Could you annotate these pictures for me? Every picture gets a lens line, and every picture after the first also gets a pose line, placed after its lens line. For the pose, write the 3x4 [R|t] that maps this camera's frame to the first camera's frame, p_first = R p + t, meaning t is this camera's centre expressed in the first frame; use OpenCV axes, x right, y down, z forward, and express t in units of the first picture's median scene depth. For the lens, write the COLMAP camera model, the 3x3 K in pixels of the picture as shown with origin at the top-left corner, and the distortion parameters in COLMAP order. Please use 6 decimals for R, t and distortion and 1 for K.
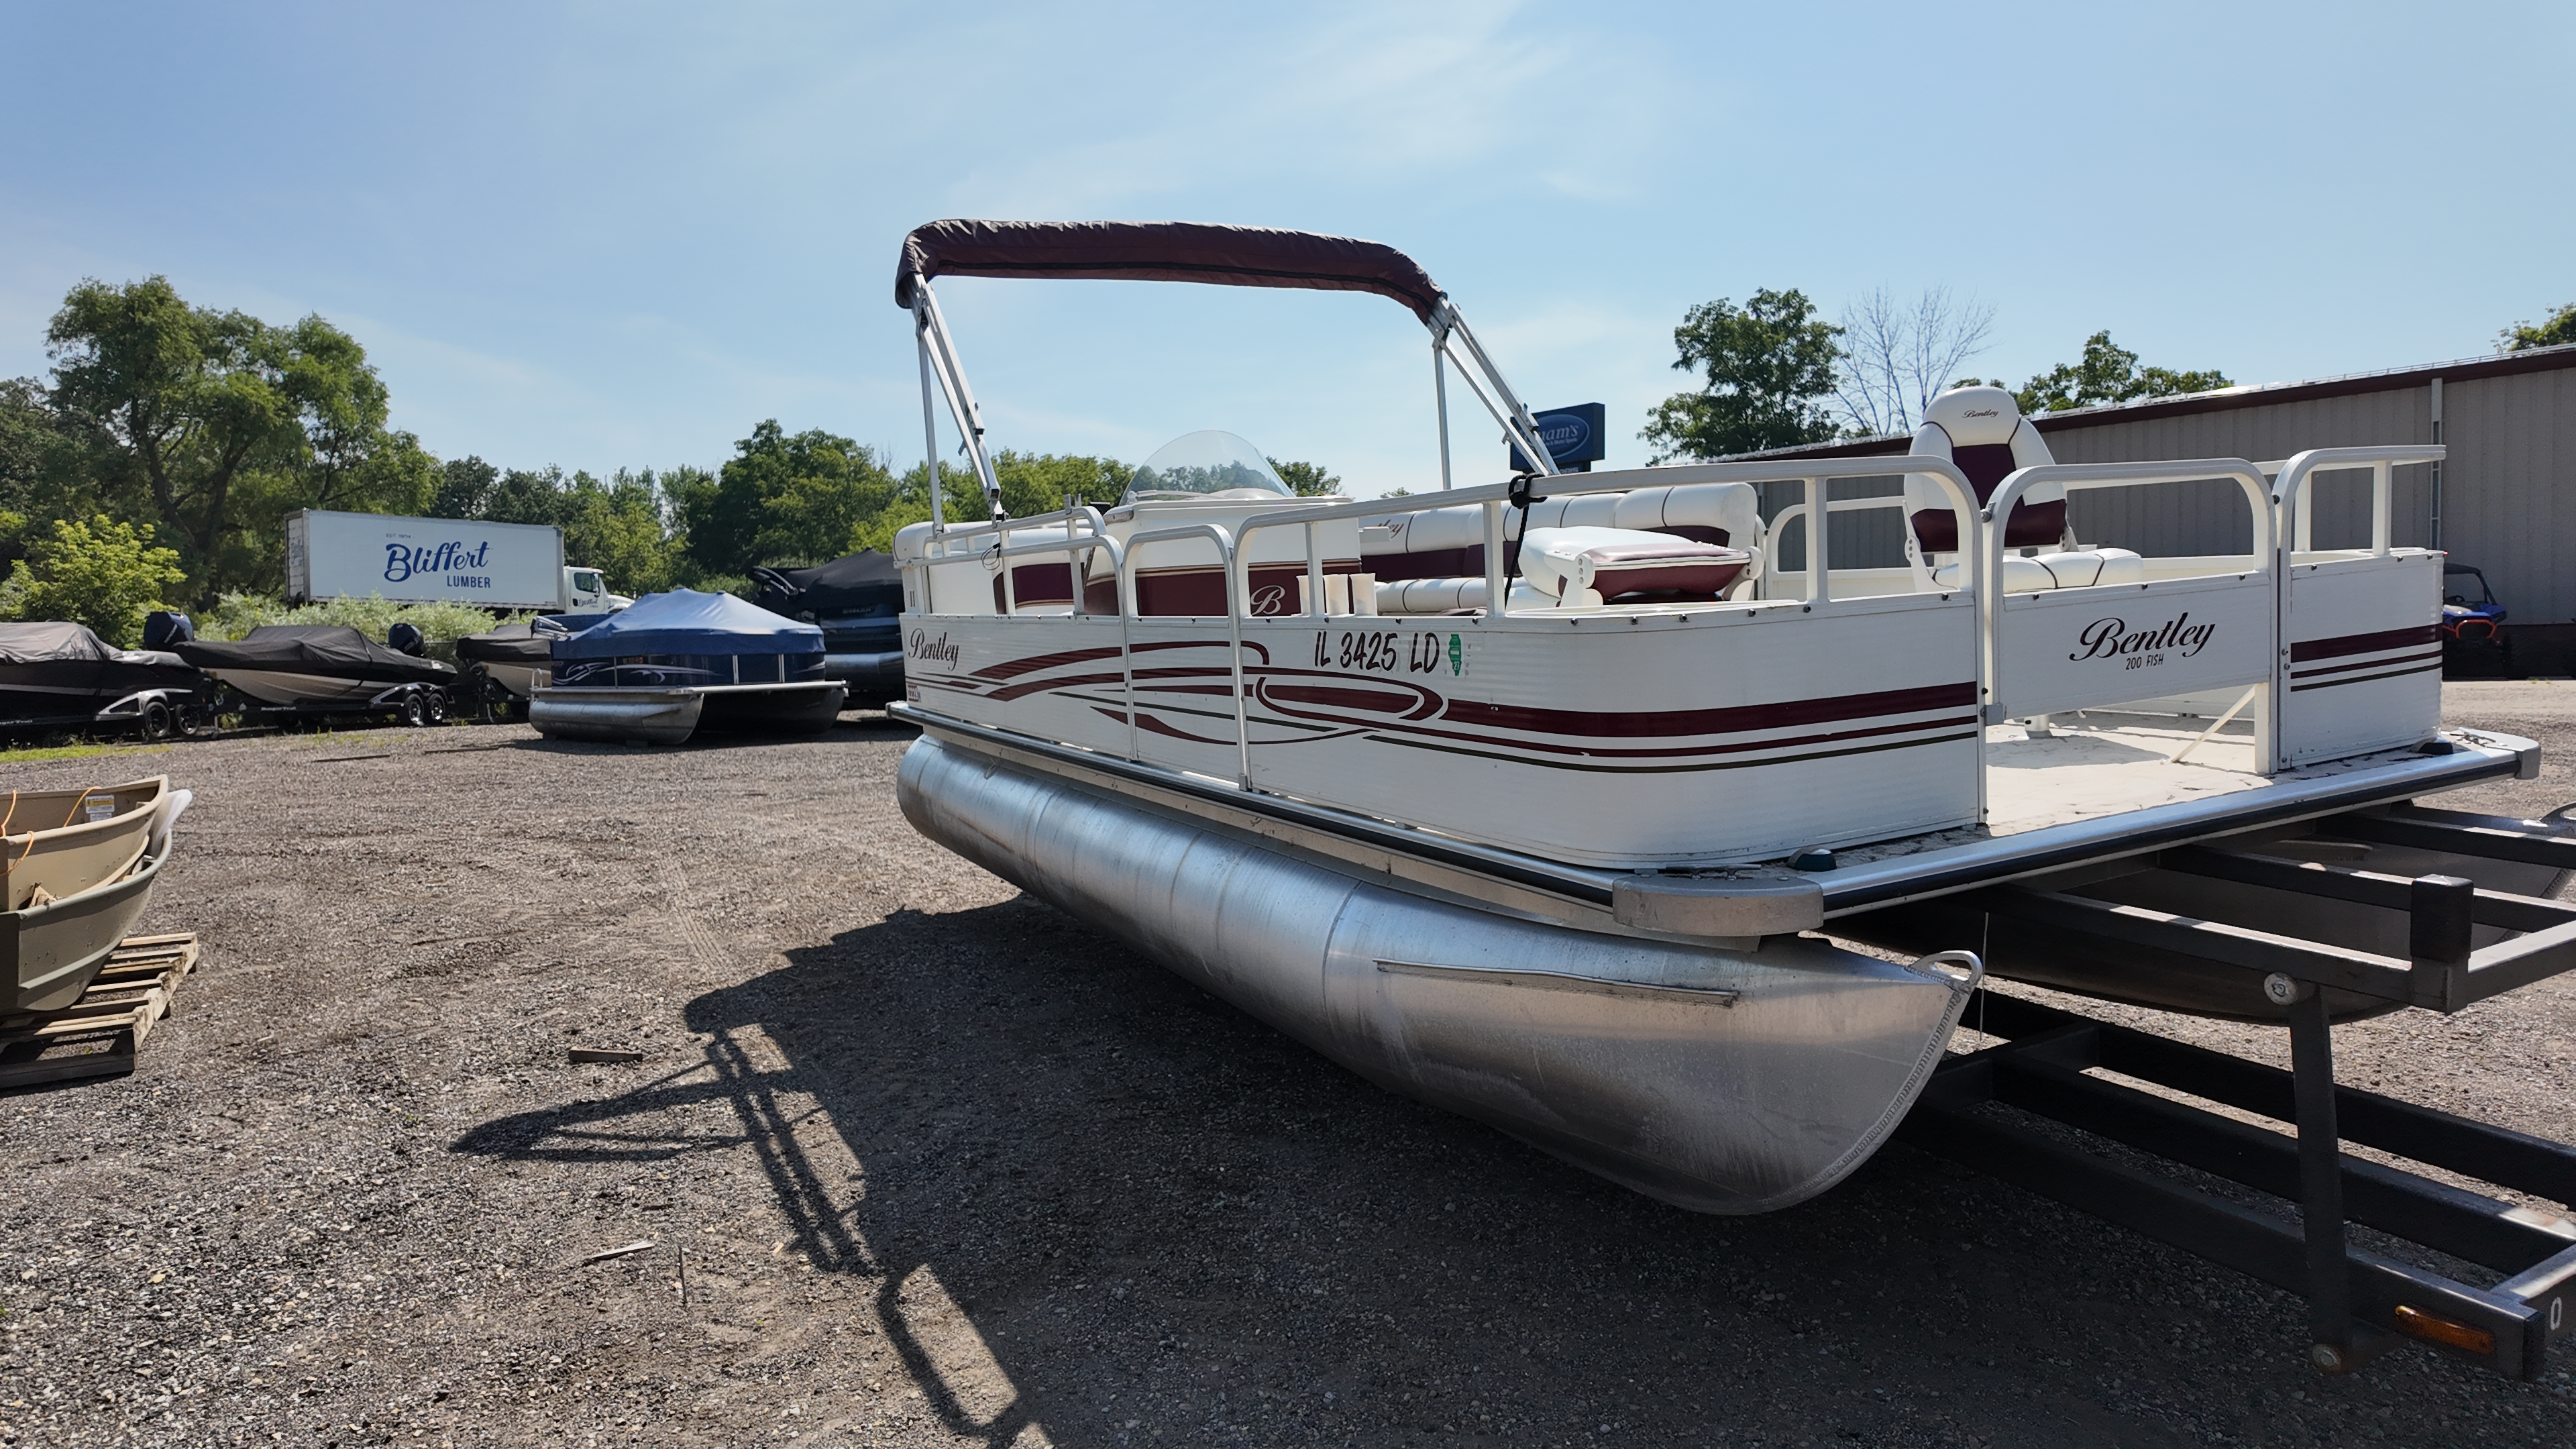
lens RADIAL K [[1497.9, 0, 1289.7], [0, 1497.9, 732.0], [0, 0, 1]] dist [0.091577, -0.112935]
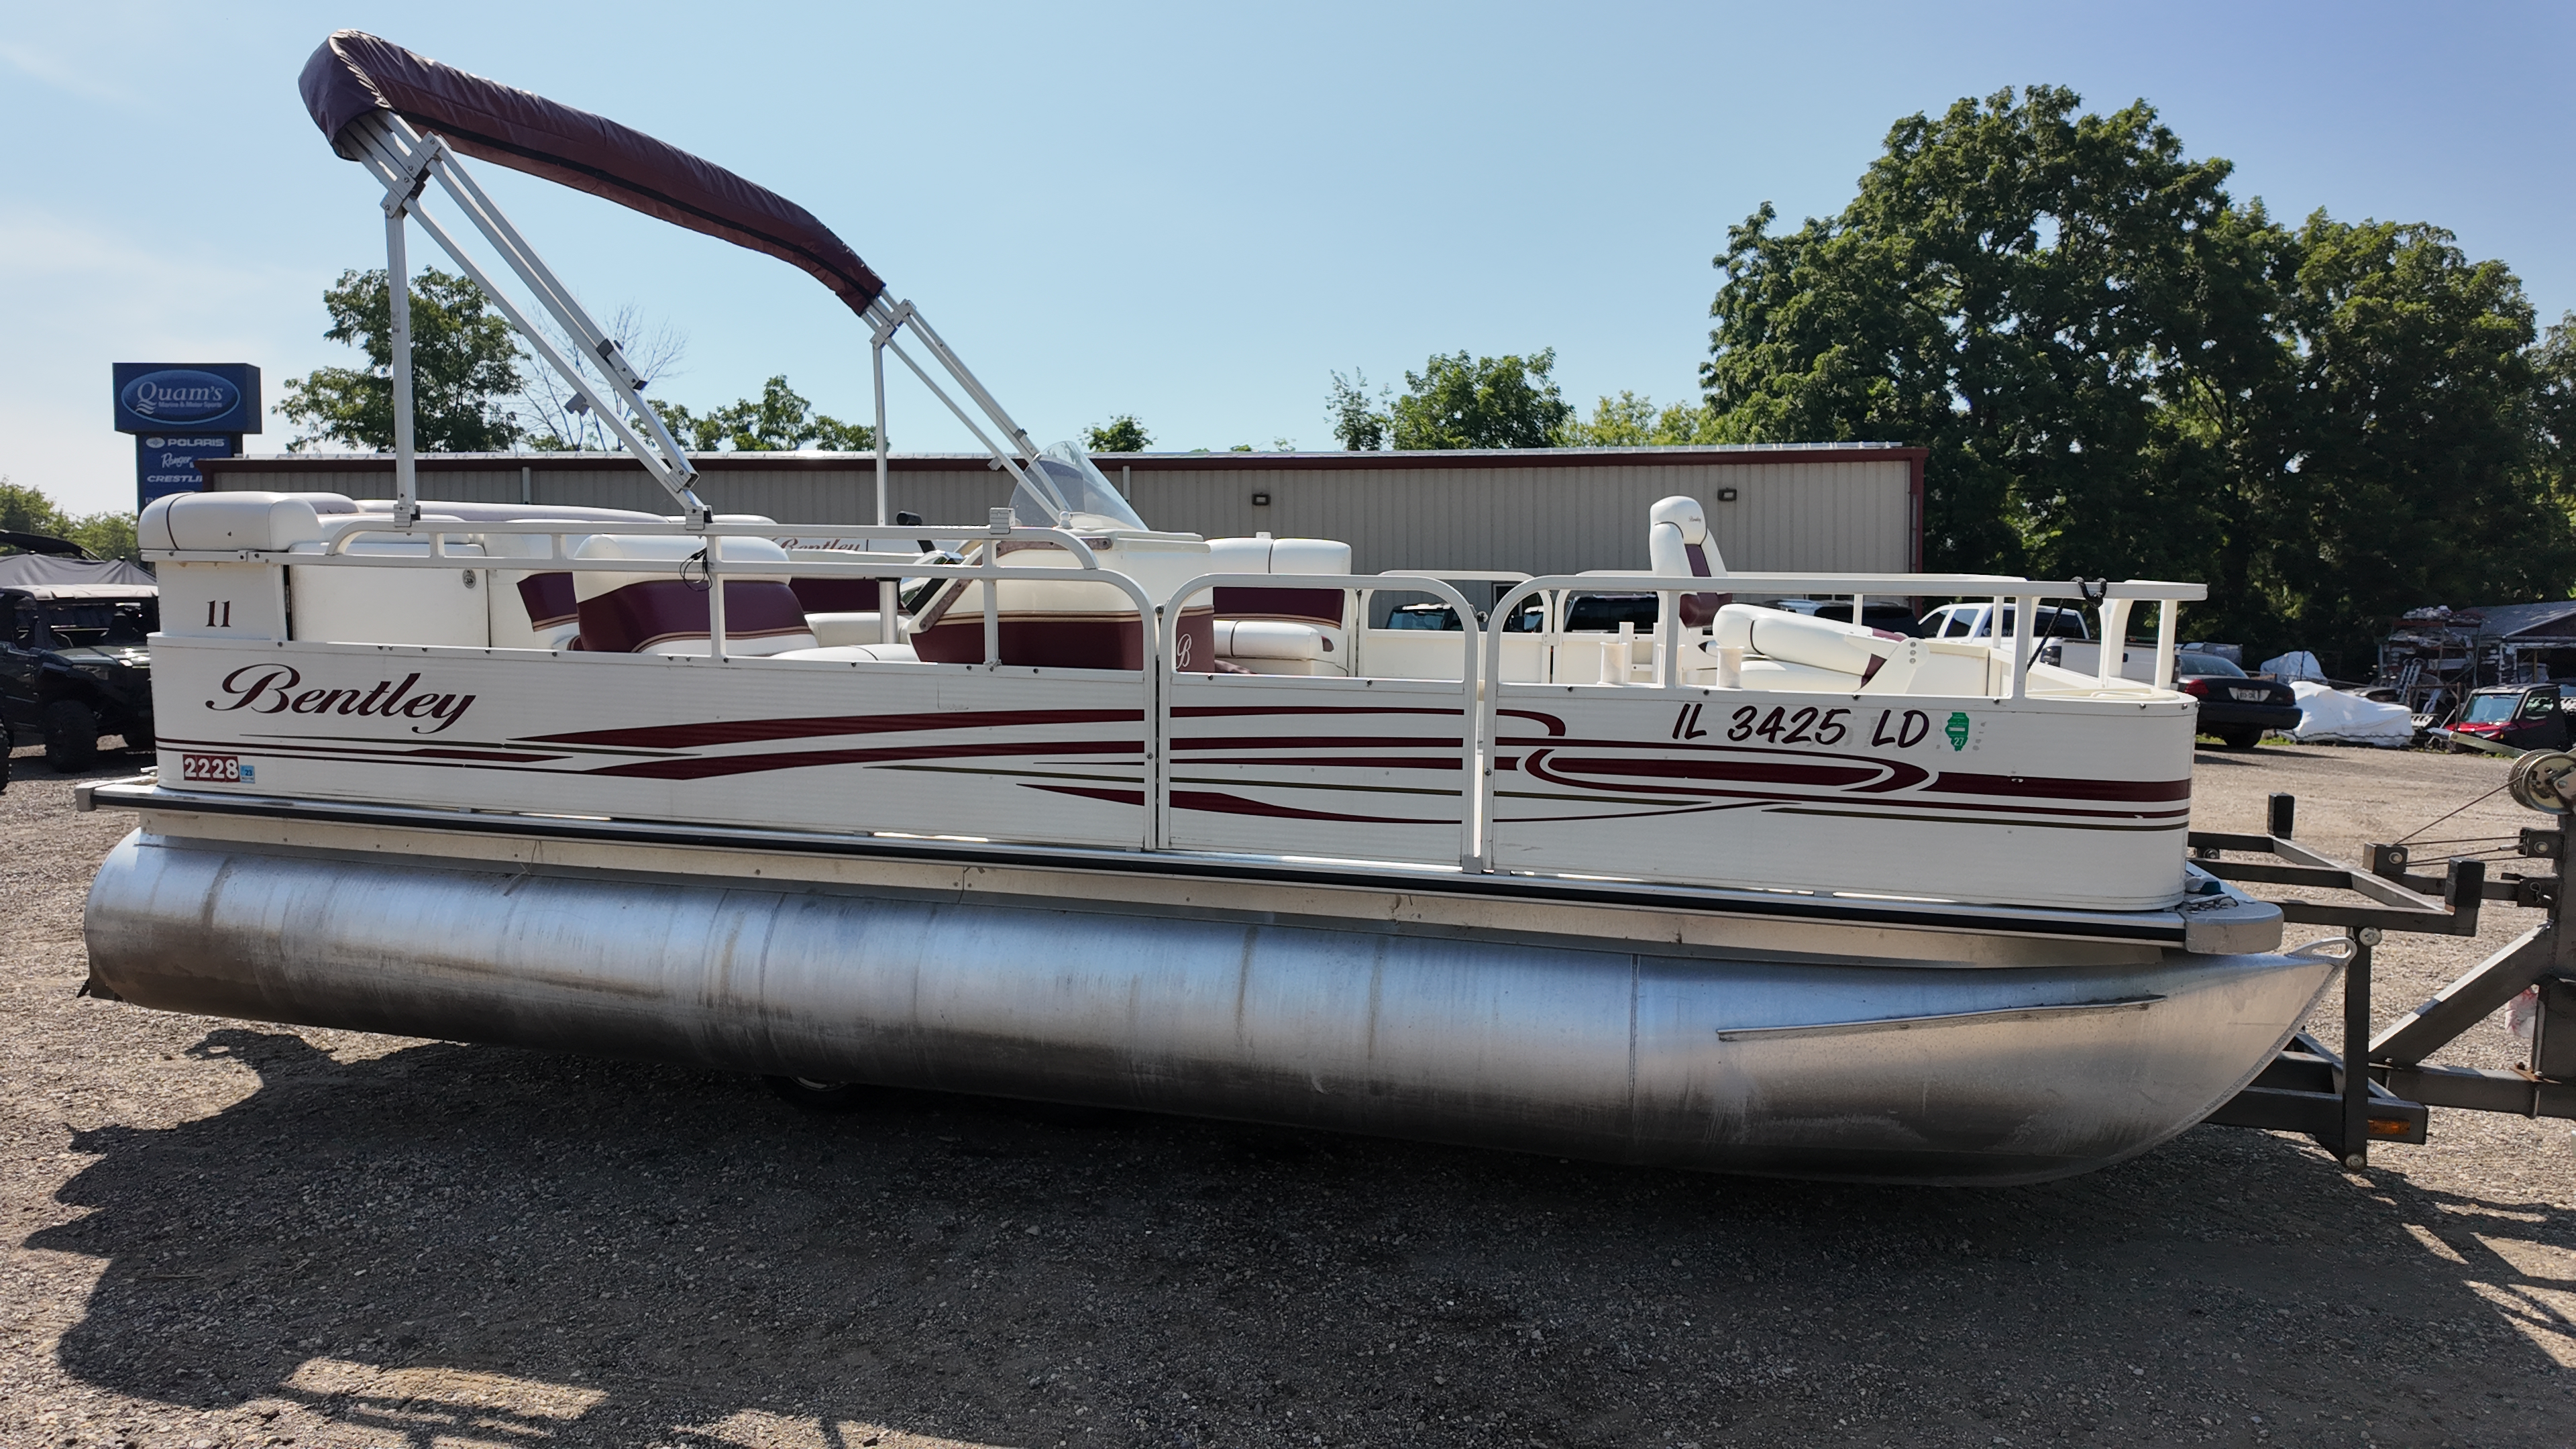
lens RADIAL K [[1511.0, 0, 1288.0], [0, 1511.0, 724.5], [0, 0, 1]] dist [0.044007, -0.036384]
pose [[0.654373, -0.018179, 0.755953, -0.492946], [0.030309, 0.999538, -0.002200, -0.032455], [-0.755564, 0.024351, 0.654622, 0.302593]]
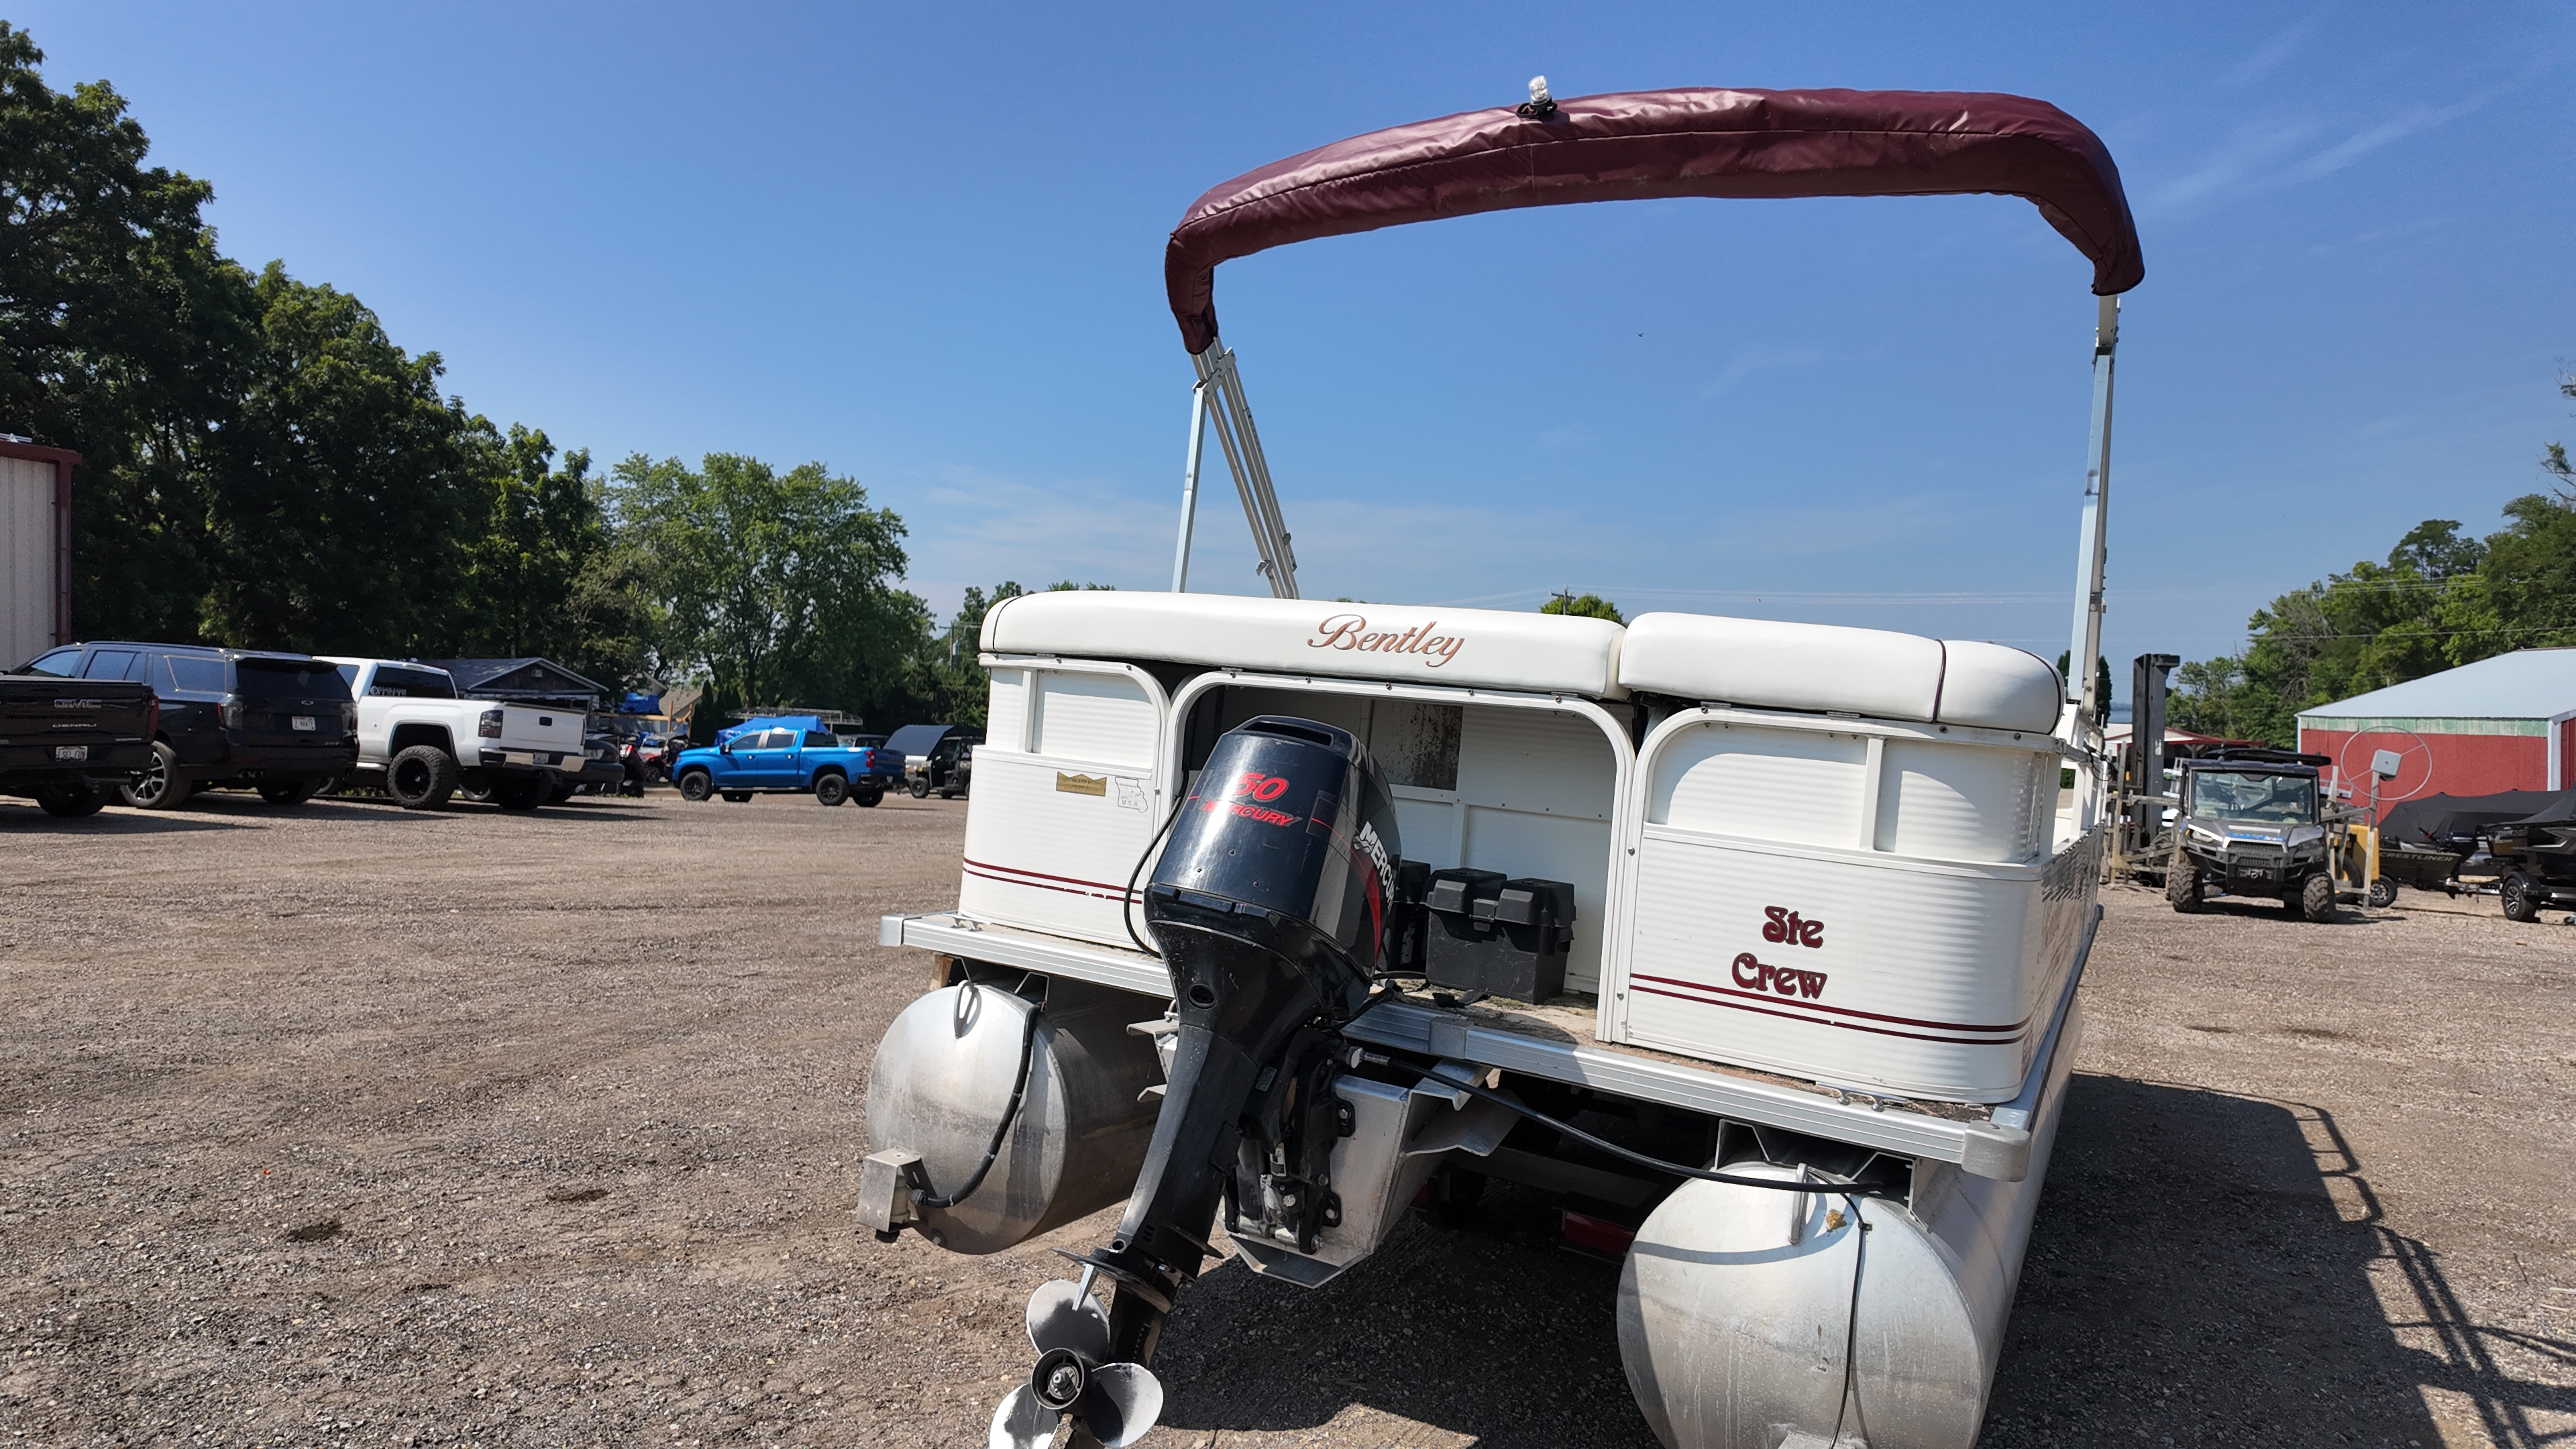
lens RADIAL K [[1524.5, 0, 1276.7], [0, 1524.5, 717.2], [0, 0, 1]] dist [0.008269, -0.001478]
pose [[-0.547143, 0.001869, 0.837037, -0.541711], [0.034247, 0.999210, 0.020155, -0.155219], [-0.836338, 0.039693, -0.546775, 1.631464]]
